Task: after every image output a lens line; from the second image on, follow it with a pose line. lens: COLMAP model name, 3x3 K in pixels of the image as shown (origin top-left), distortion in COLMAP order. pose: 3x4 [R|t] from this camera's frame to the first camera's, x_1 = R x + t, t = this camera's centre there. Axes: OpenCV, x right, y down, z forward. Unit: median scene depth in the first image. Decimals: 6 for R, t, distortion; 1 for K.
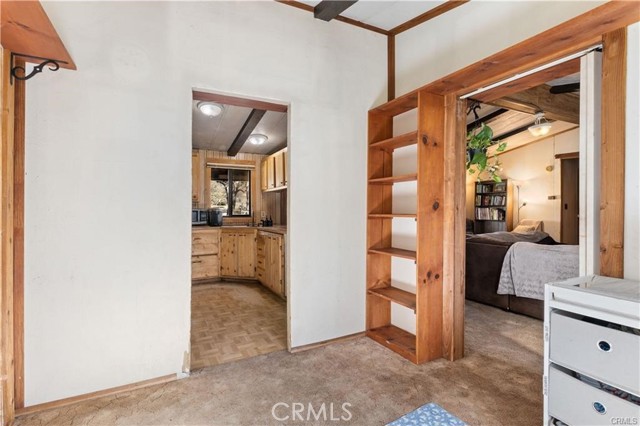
lens RADIAL K [[318.1, 0, 320.0], [0, 318.1, 213.0], [0, 0, 1]] dist [-0.000753, -0.000332]
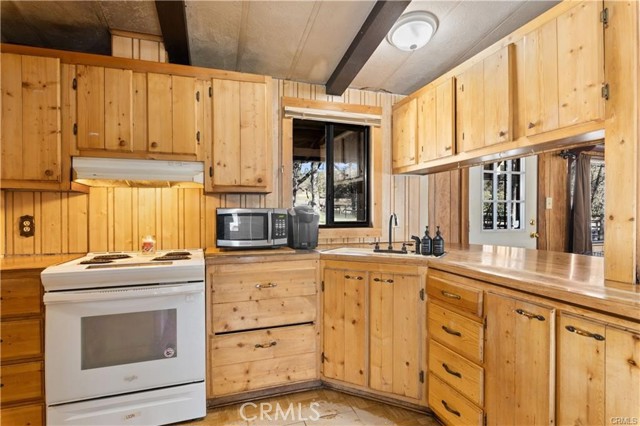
lens RADIAL K [[329.6, 0, 320.0], [0, 329.6, 213.0], [0, 0, 1]] dist [0.001451, -0.000149]
pose [[0.986193, 0.002455, -0.165580, -0.214154], [-0.002834, 0.999994, -0.002049, -0.006254], [0.165574, 0.002490, 0.986194, 0.514245]]
